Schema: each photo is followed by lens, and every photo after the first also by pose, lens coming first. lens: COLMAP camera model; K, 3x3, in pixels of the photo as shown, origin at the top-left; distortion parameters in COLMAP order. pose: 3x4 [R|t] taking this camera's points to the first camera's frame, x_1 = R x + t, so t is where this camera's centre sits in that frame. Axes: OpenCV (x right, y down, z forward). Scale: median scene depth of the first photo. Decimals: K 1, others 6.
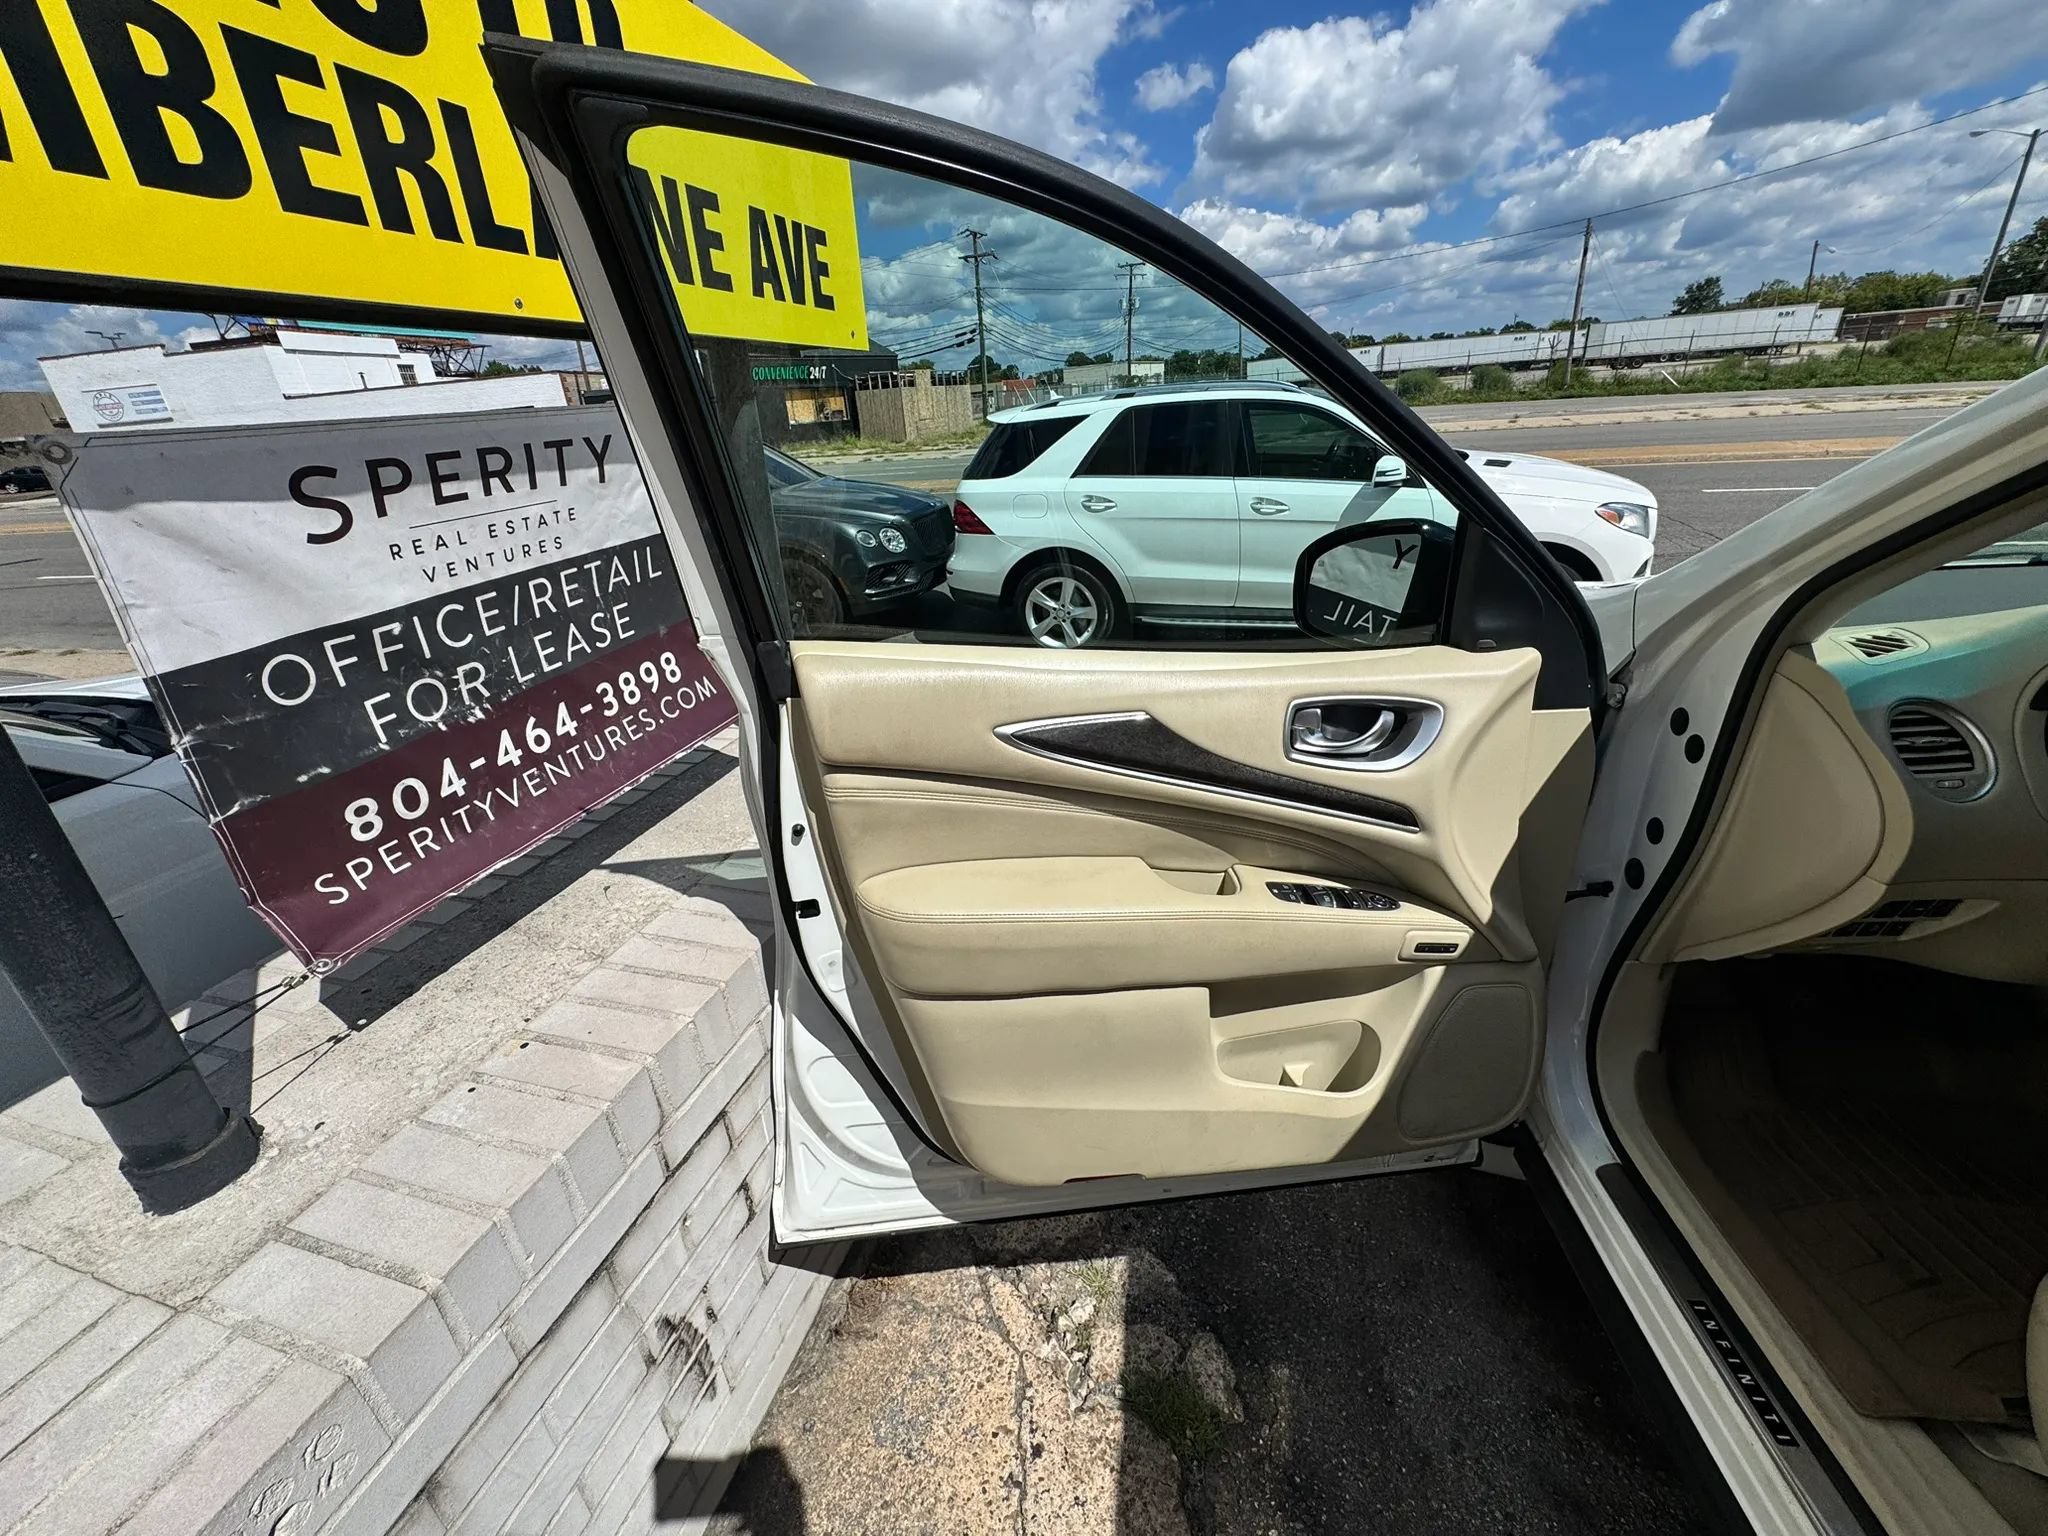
lens RADIAL K [[814.4, 0, 1014.6], [0, 814.4, 759.1], [0, 0, 1]] dist [0.003038, -0.002474]
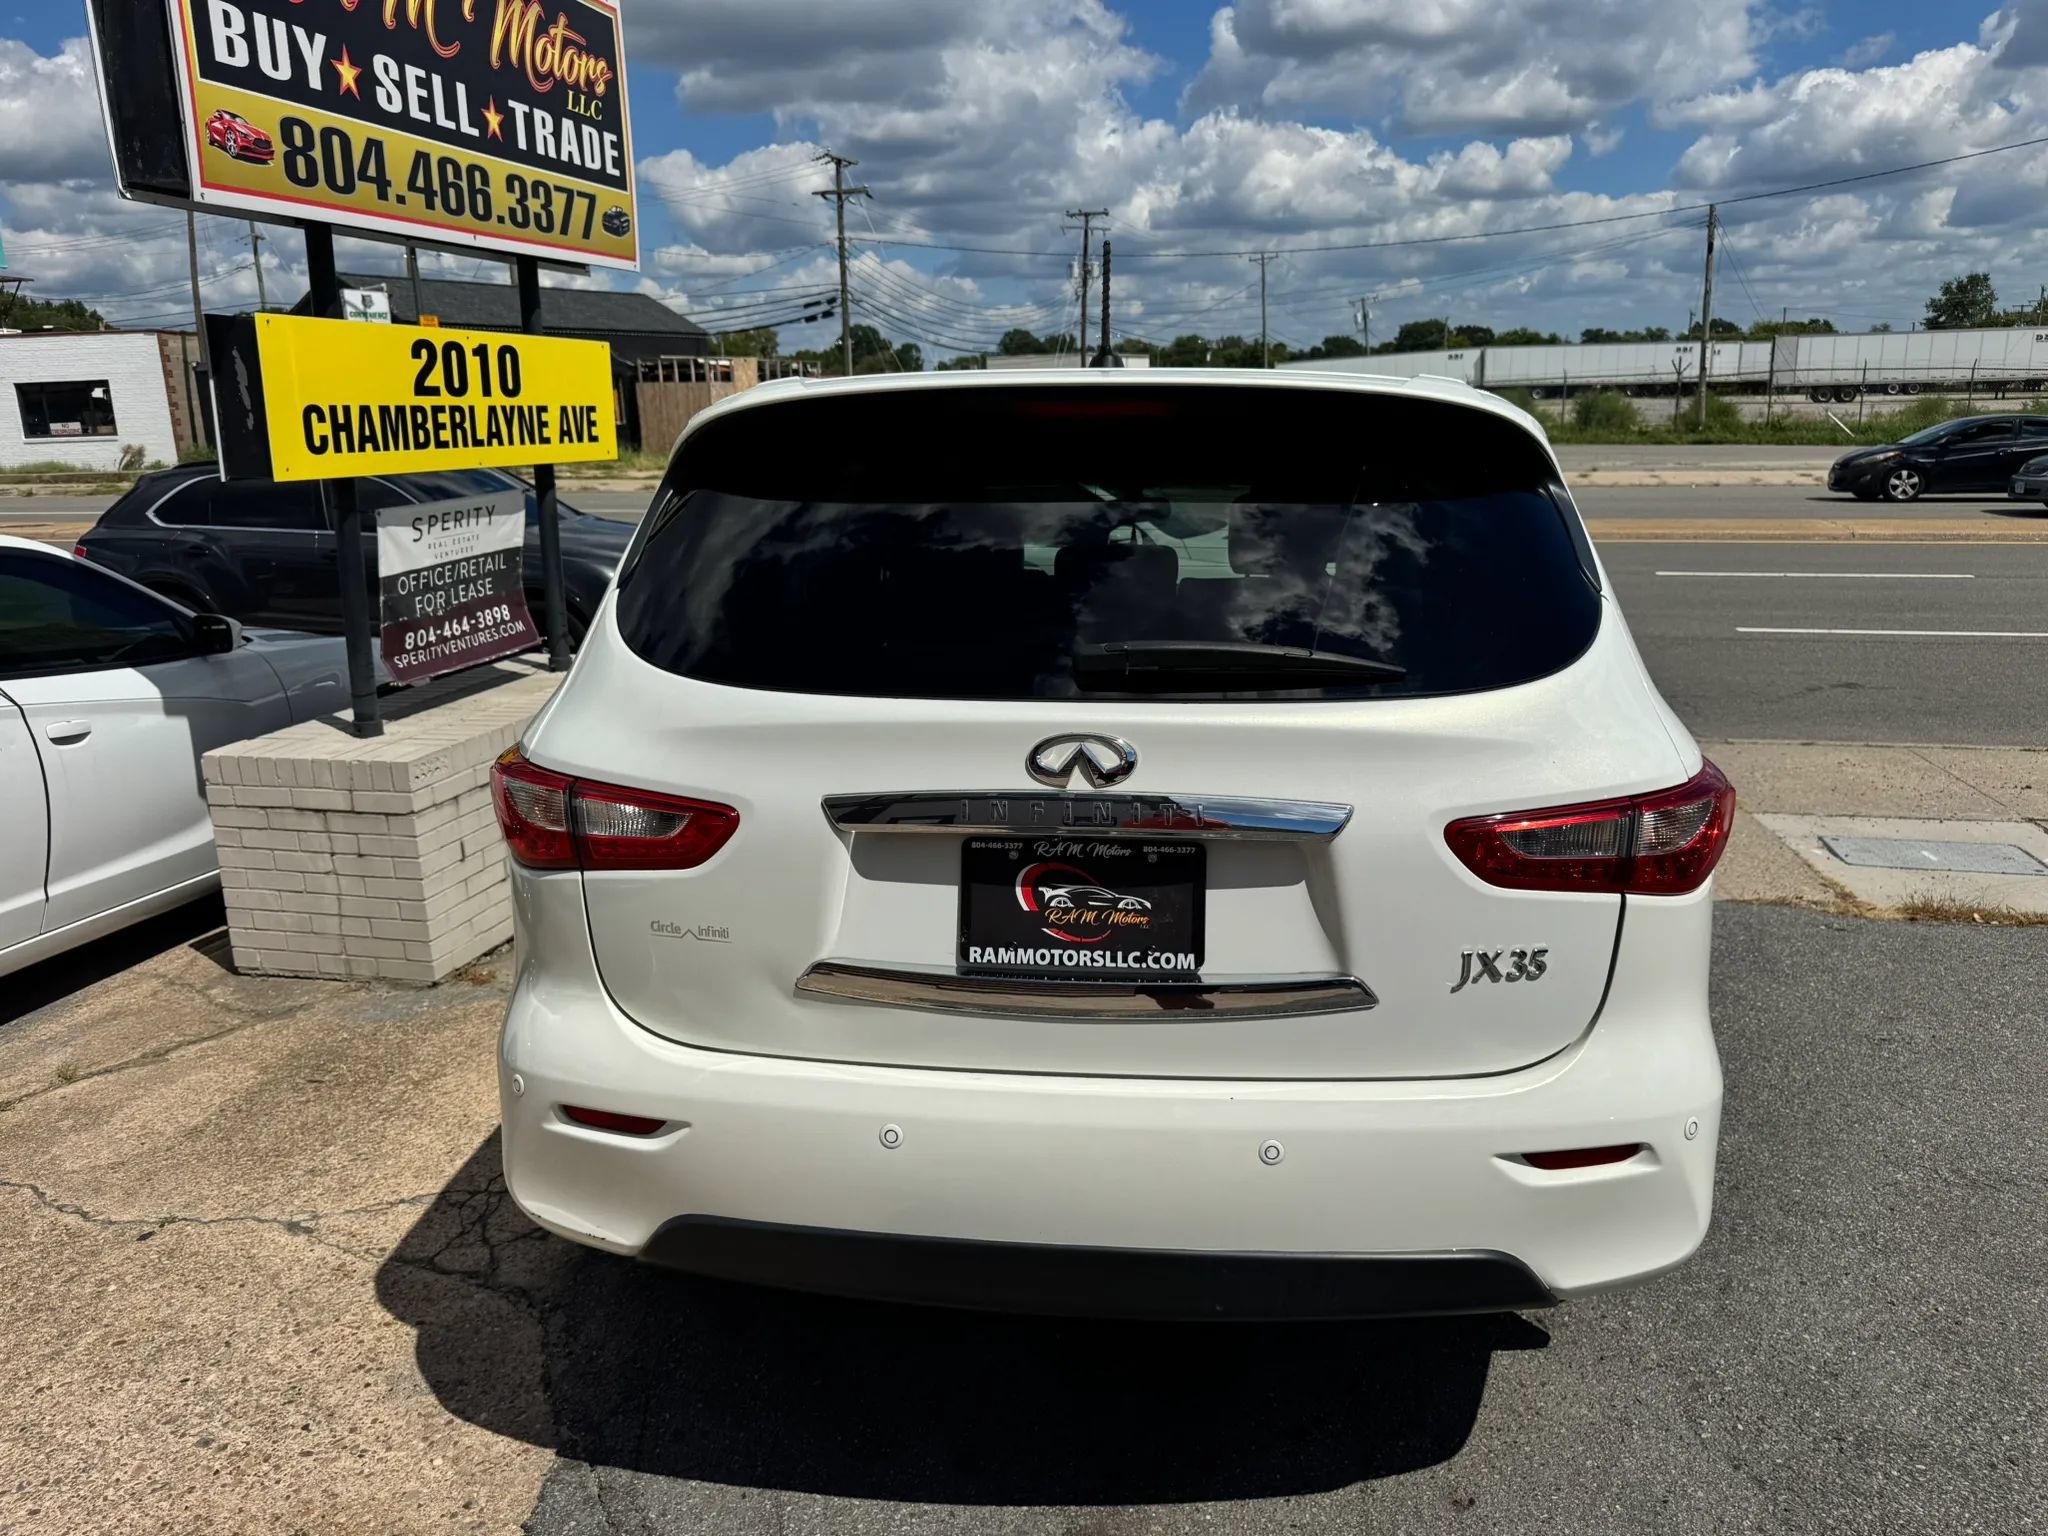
lens RADIAL K [[1442.8, 0, 1047.4], [0, 1442.8, 772.8], [0, 0, 1]] dist [0.034877, -0.043456]
pose [[0.994991, 0.024730, 0.096857, 0.171724], [-0.008735, 0.986718, -0.162206, 0.252127], [-0.099582, 0.160548, 0.981992, -0.771108]]
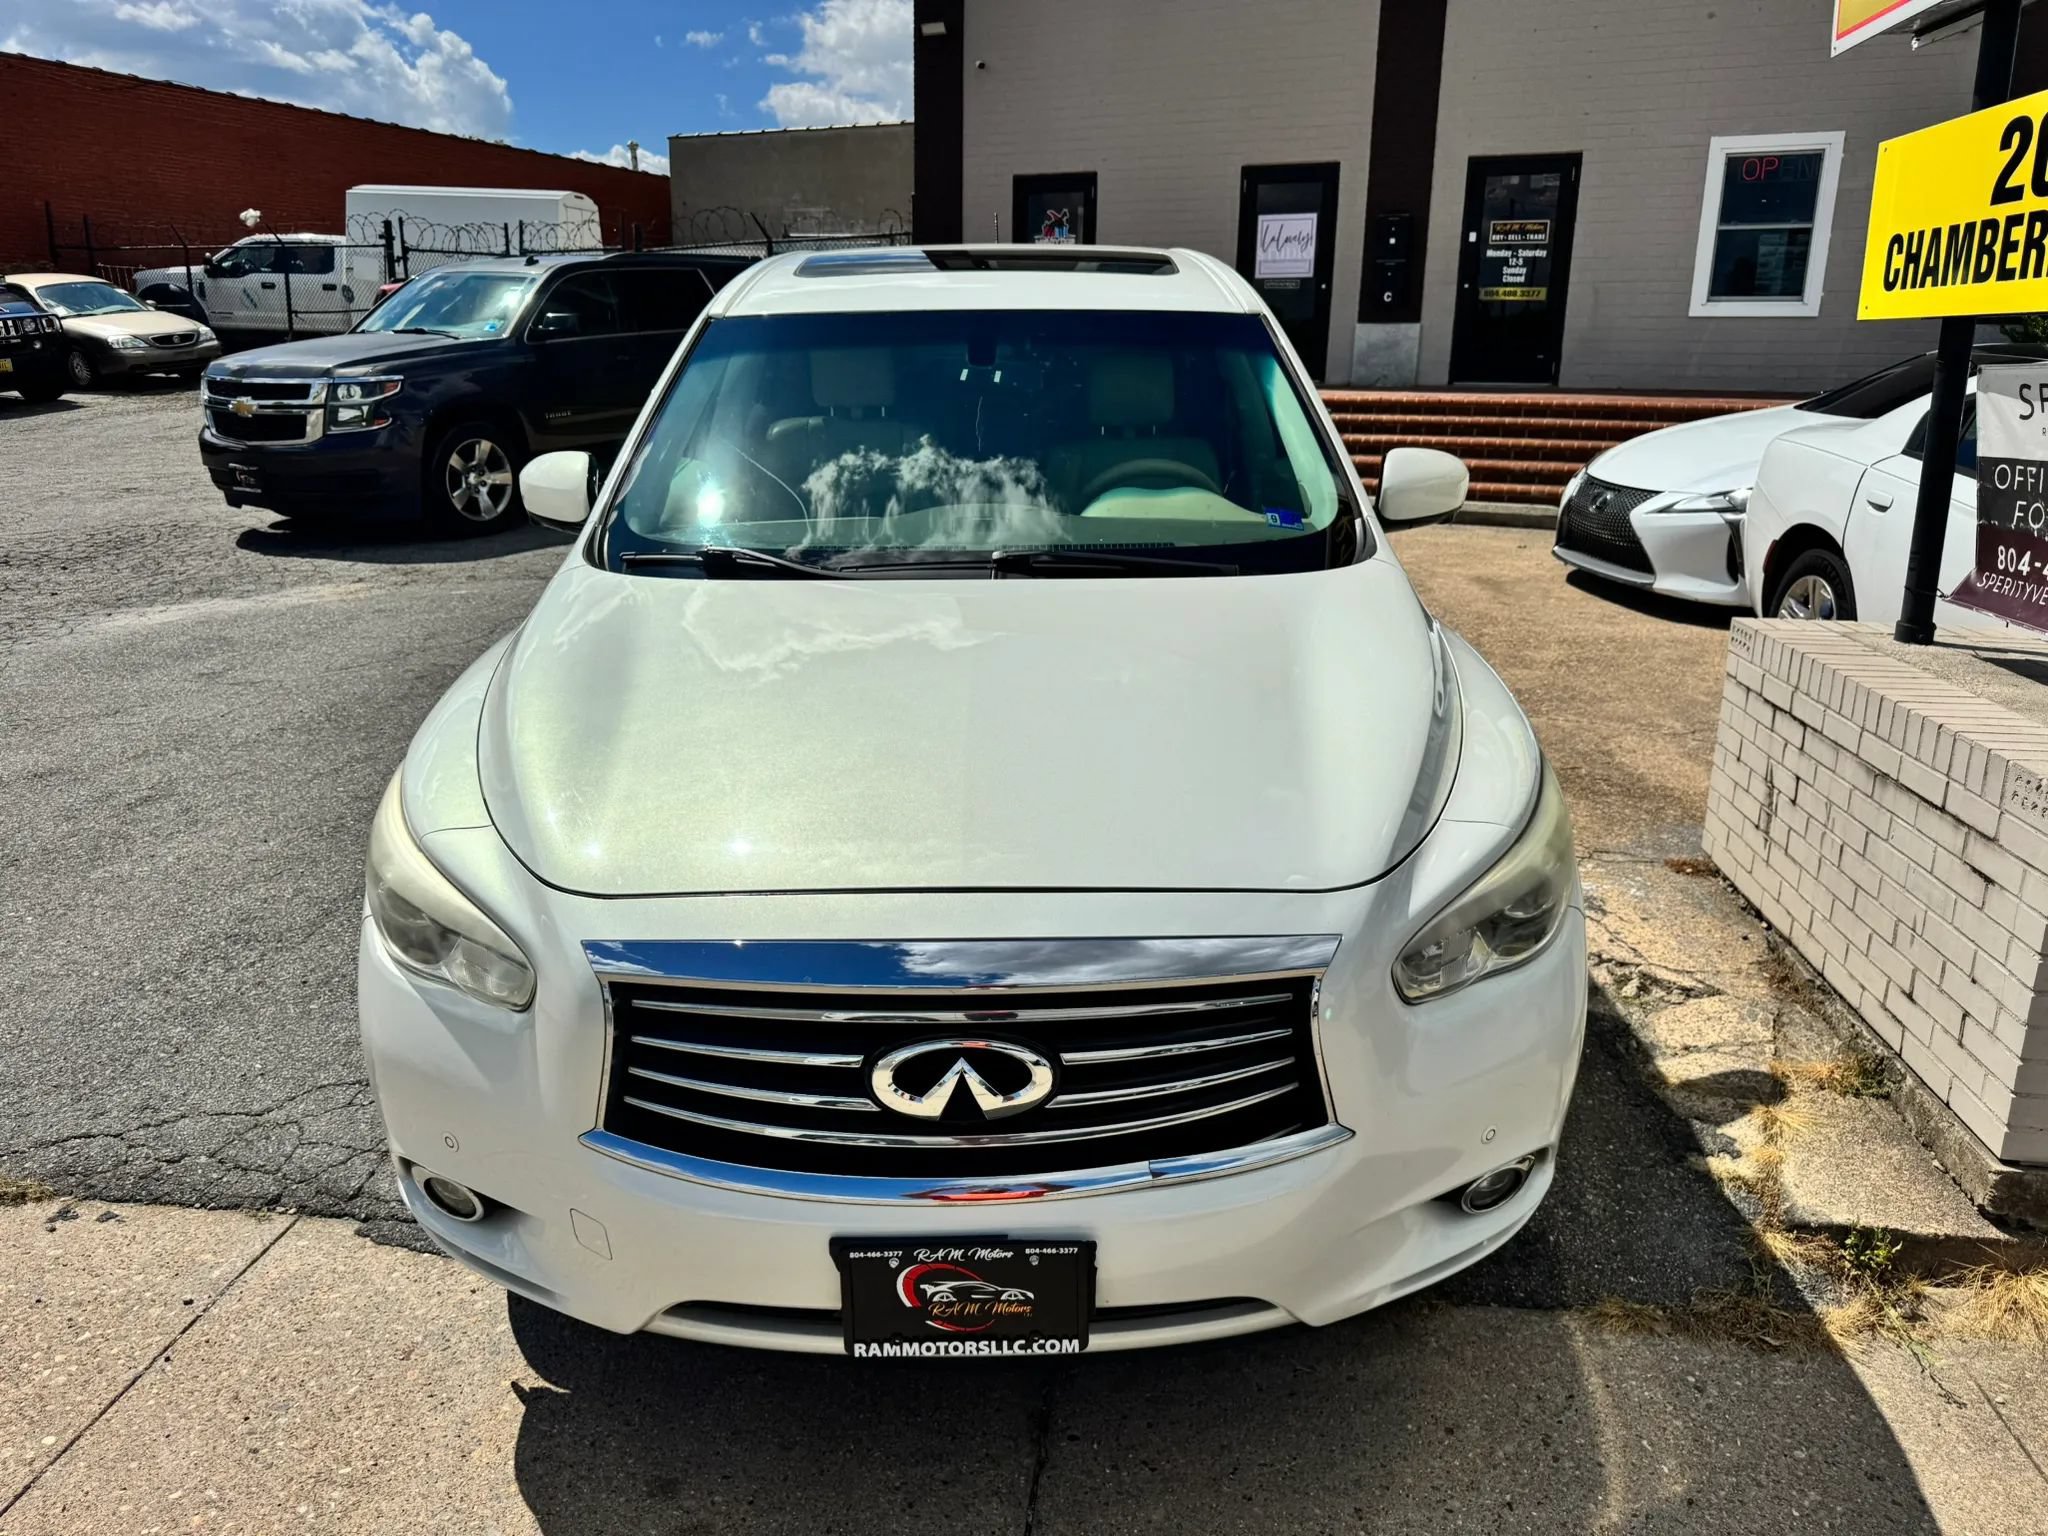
lens RADIAL K [[1442.8, 0, 1011.2], [0, 1442.8, 750.4], [0, 0, 1]] dist [0.034877, -0.043456]
pose [[-0.985685, 0.096012, -0.138587, 0.403360], [-0.011763, 0.780839, 0.624621, -0.334251], [0.168185, 0.617310, -0.768532, 0.697361]]
